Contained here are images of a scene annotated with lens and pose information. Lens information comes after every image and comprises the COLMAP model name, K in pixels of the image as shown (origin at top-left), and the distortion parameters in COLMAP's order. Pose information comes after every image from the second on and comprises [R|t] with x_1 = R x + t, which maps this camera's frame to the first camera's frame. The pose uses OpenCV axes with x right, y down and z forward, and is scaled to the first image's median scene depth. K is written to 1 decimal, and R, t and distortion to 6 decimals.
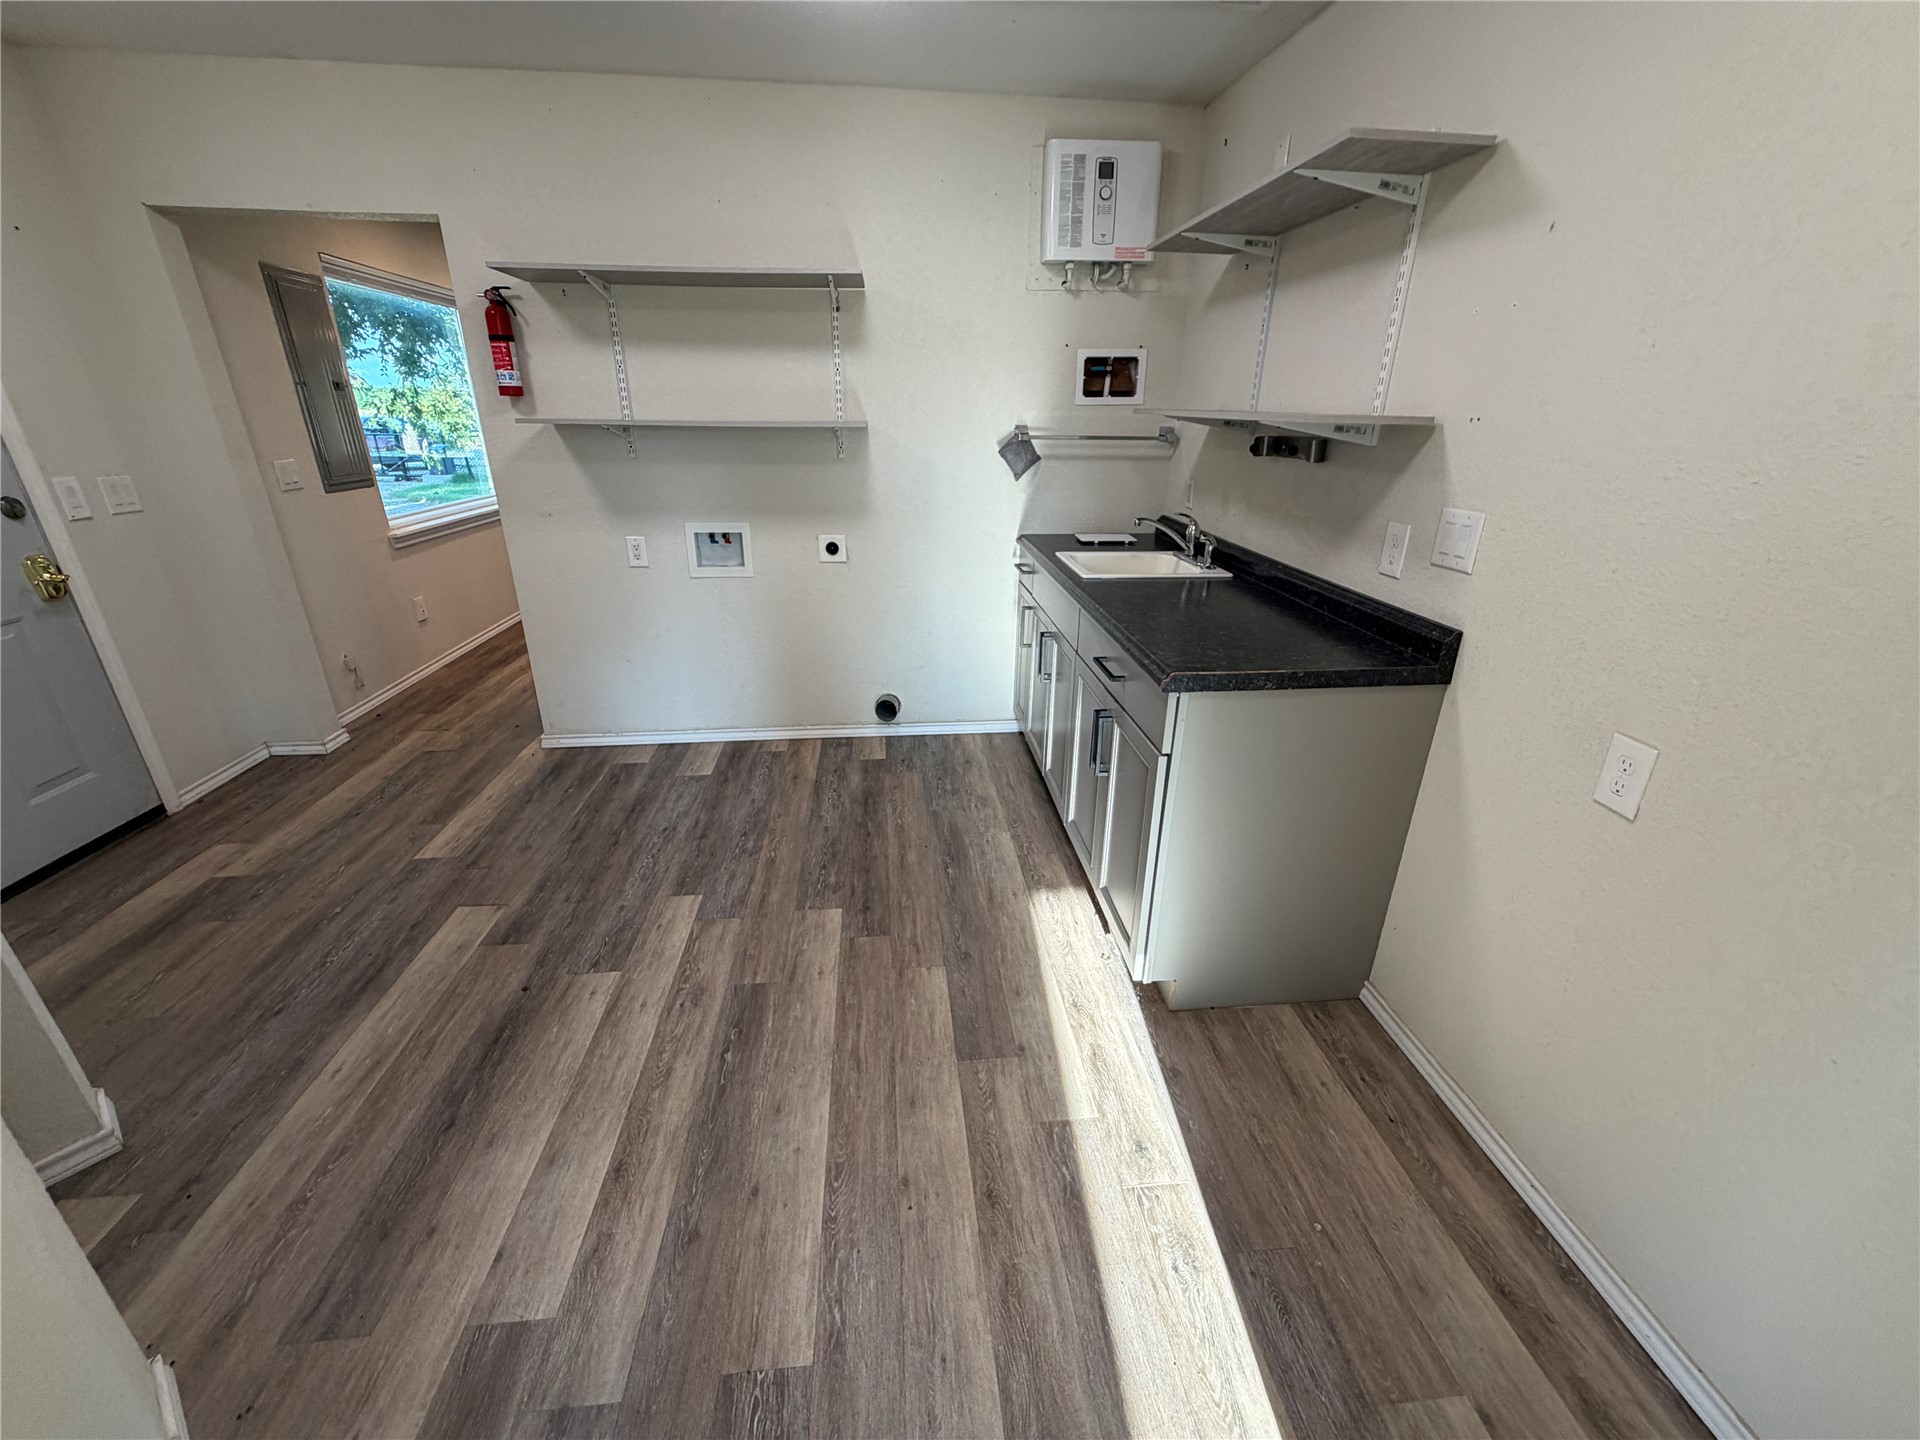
lens RADIAL K [[768.6, 0, 956.2], [0, 768.6, 721.3], [0, 0, 1]] dist [-0.001241, 0.000935]
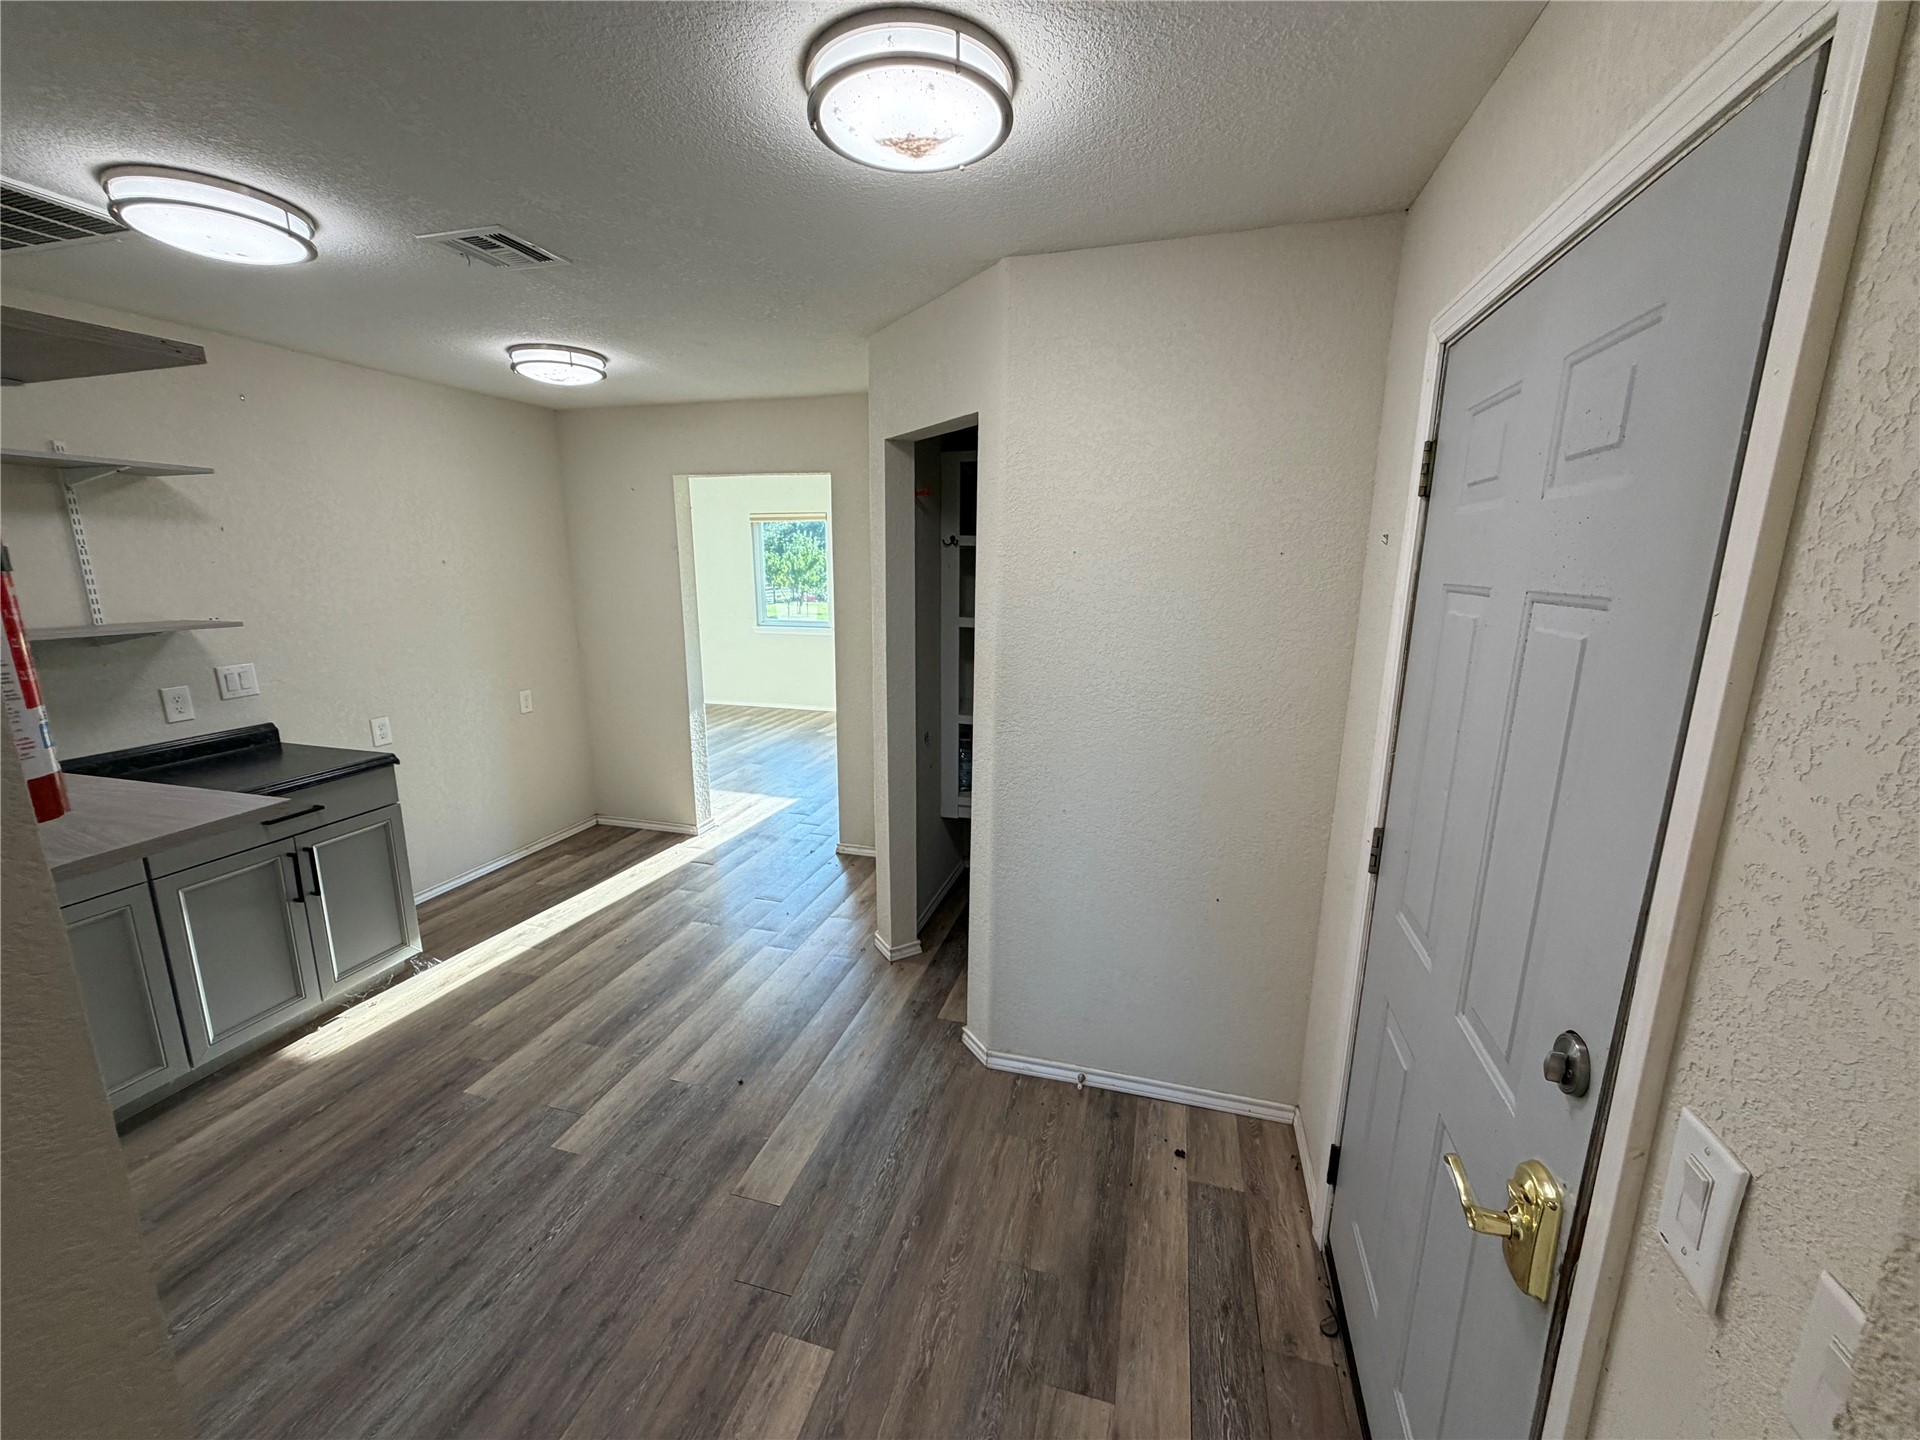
lens RADIAL K [[768.6, 0, 950.8], [0, 768.6, 721.9], [0, 0, 1]] dist [-0.001241, 0.000935]
pose [[-0.928829, -0.089263, 0.359596, -1.223807], [0.130161, 0.830073, 0.542252, -0.723991], [-0.346894, 0.550465, -0.759377, 1.455360]]
